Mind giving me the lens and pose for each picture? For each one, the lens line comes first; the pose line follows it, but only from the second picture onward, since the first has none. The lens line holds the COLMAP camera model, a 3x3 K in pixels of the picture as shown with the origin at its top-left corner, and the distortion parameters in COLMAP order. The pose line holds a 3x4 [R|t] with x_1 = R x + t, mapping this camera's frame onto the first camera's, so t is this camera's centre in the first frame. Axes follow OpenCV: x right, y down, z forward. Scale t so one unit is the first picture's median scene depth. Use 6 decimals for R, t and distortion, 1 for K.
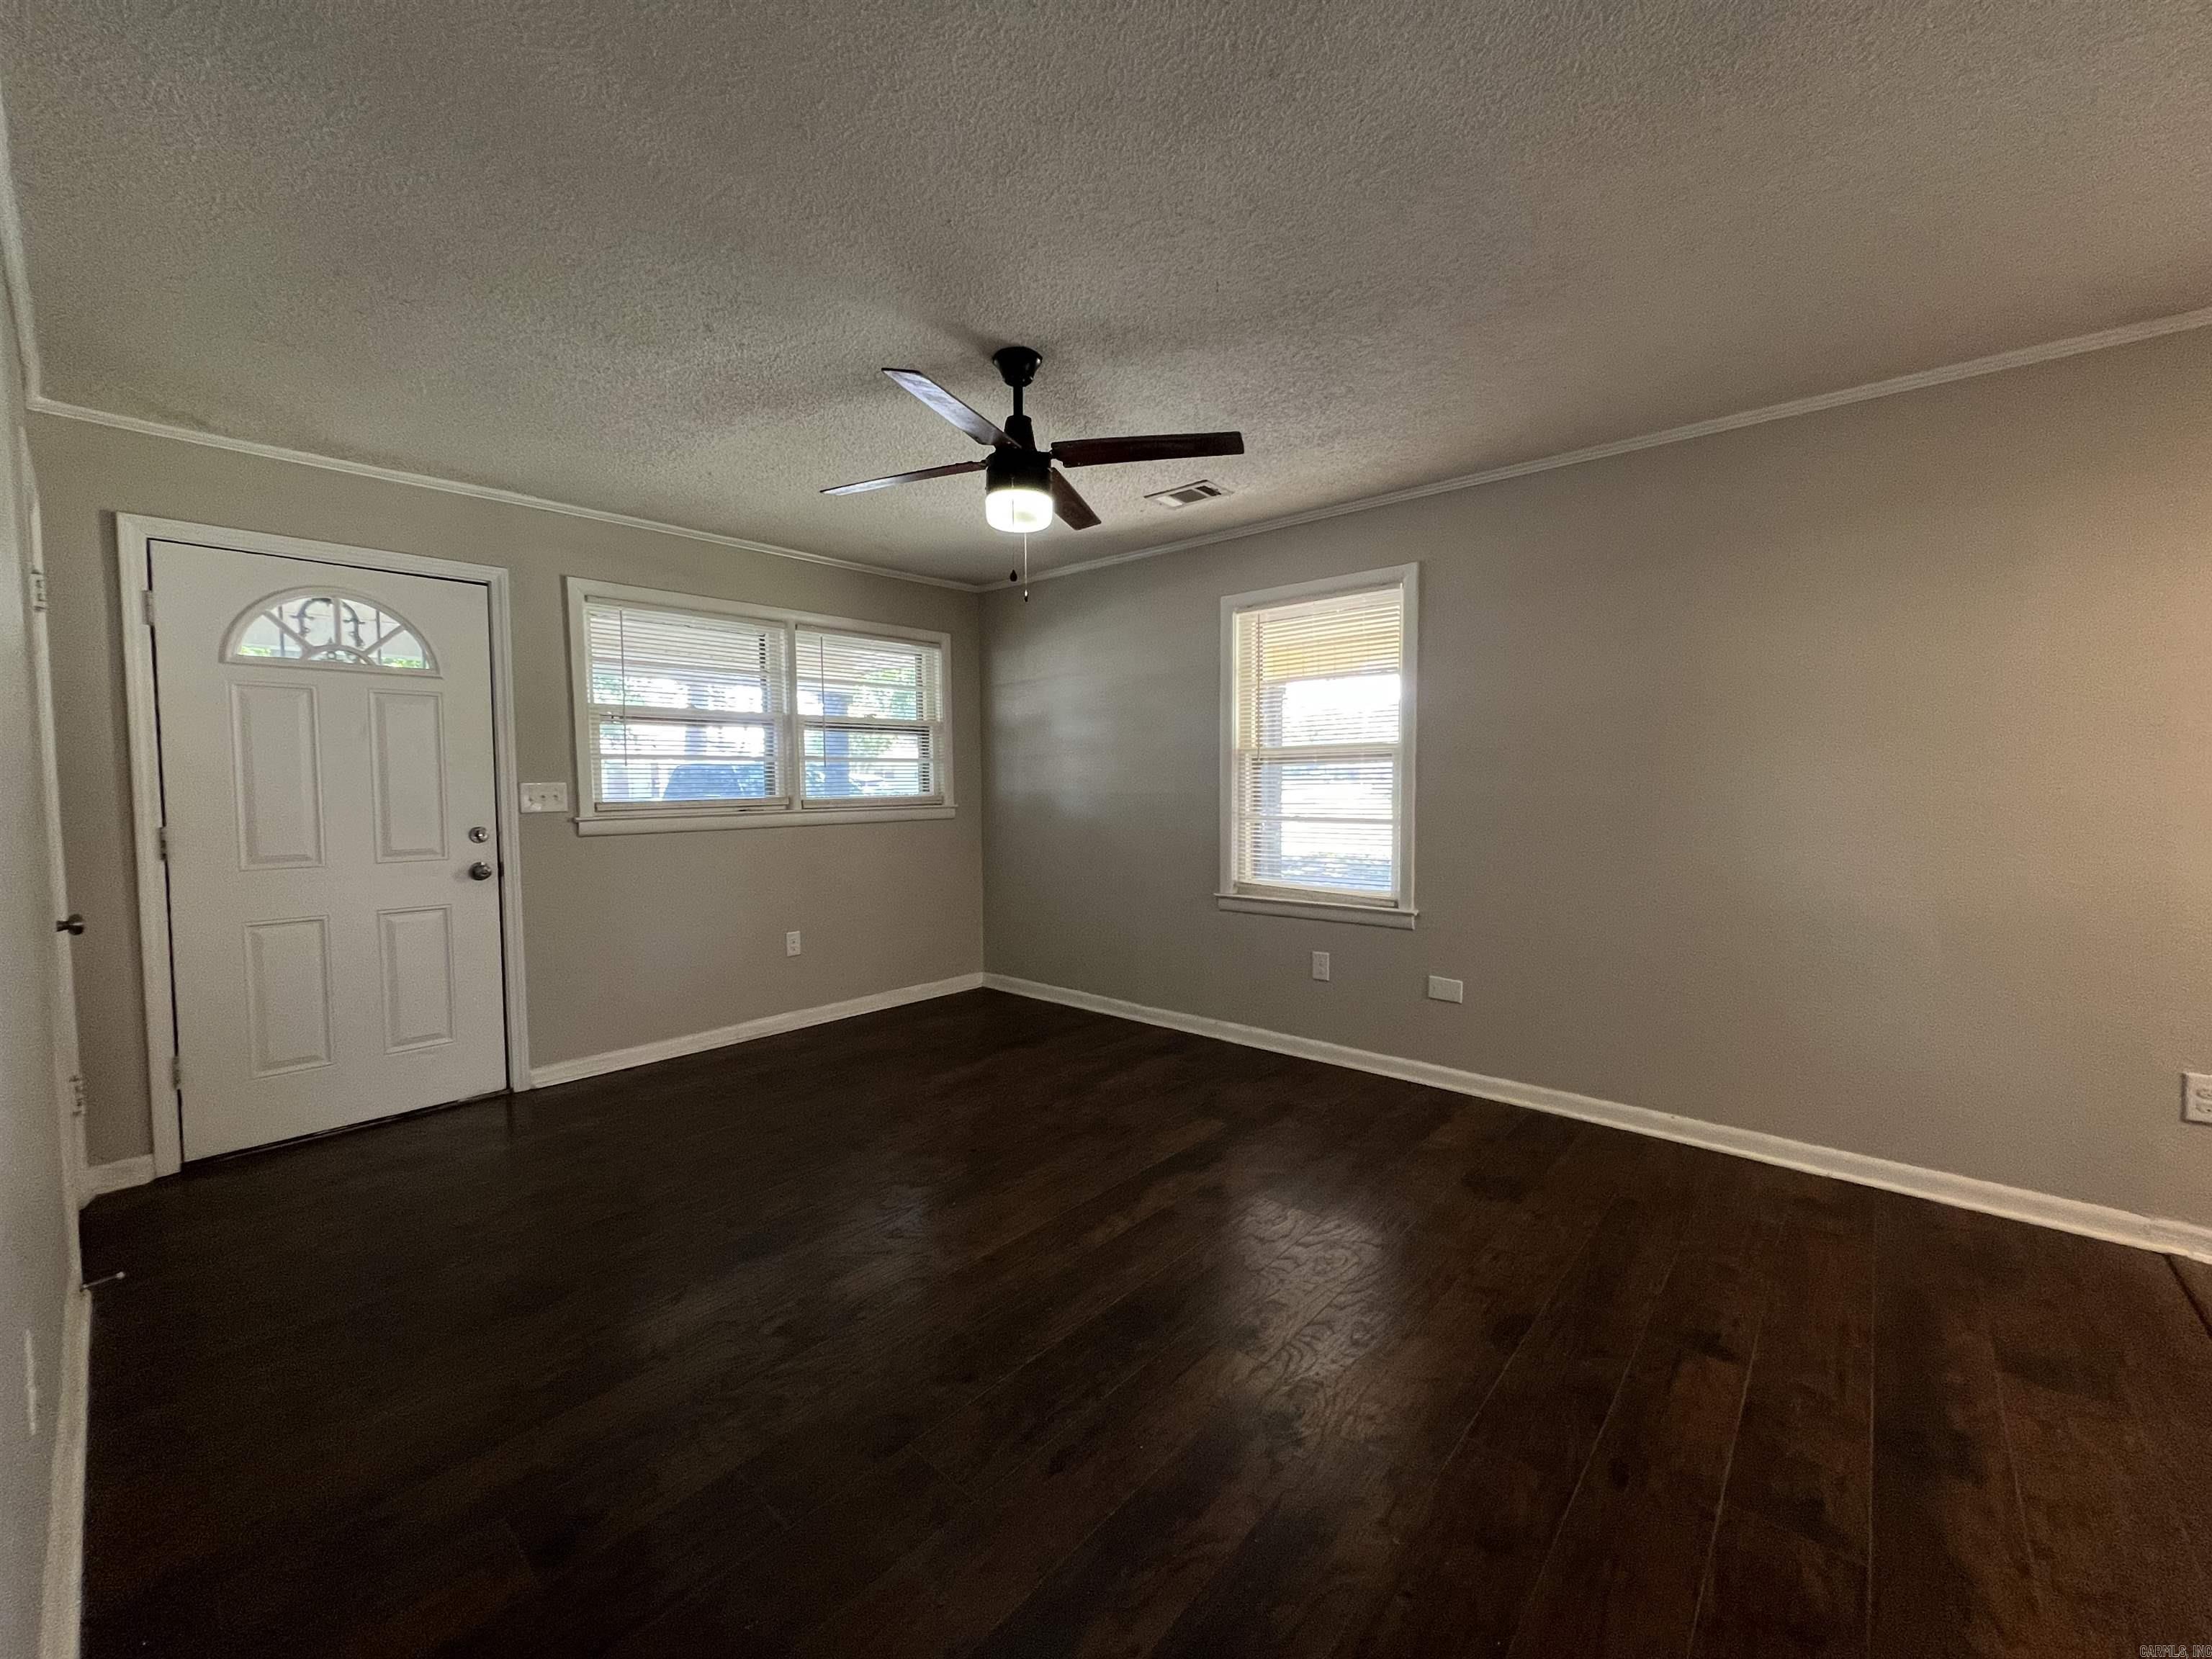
lens RADIAL K [[882.1, 0, 1101.6], [0, 882.1, 822.6], [0, 0, 1]] dist [-0.000926, -0.000074]
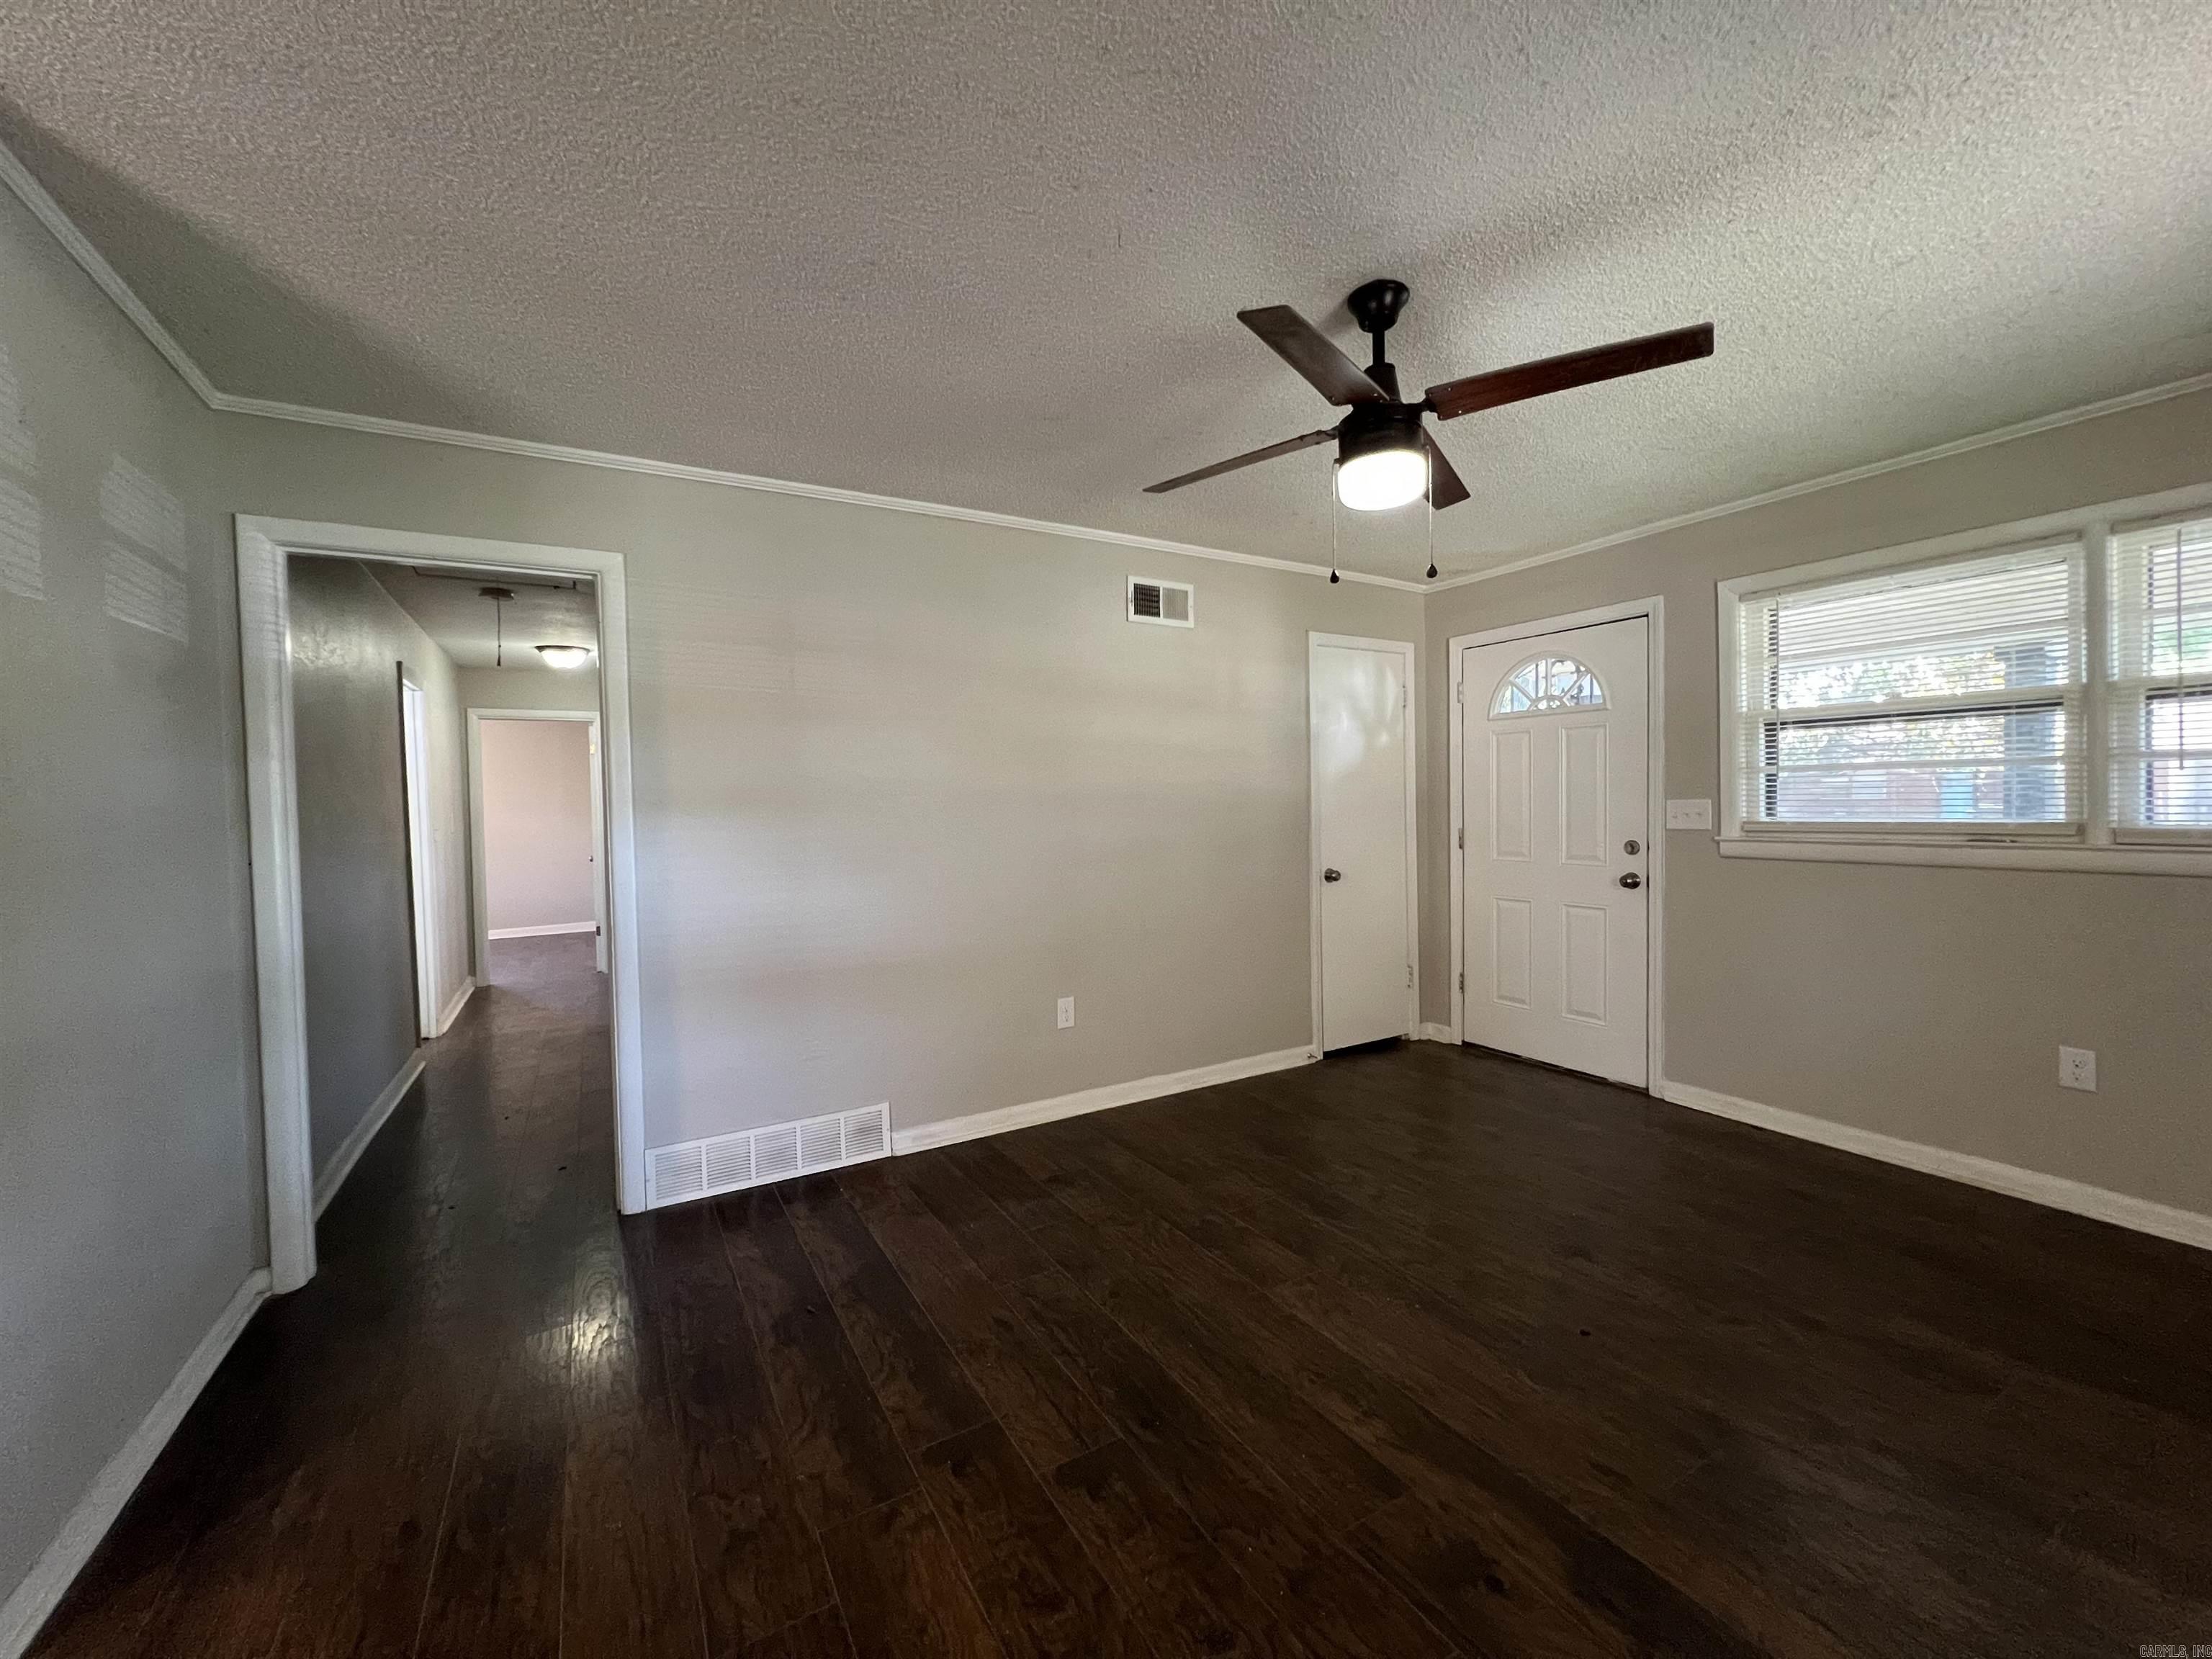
lens RADIAL K [[882.9, 0, 1098.7], [0, 882.9, 821.0], [0, 0, 1]] dist [-0.000153, 0.000056]
pose [[-0.317528, 0.032051, -0.947707, 0.544816], [-0.026699, 0.998730, 0.042722, -0.048395], [0.947873, 0.038868, -0.316269, 0.722172]]
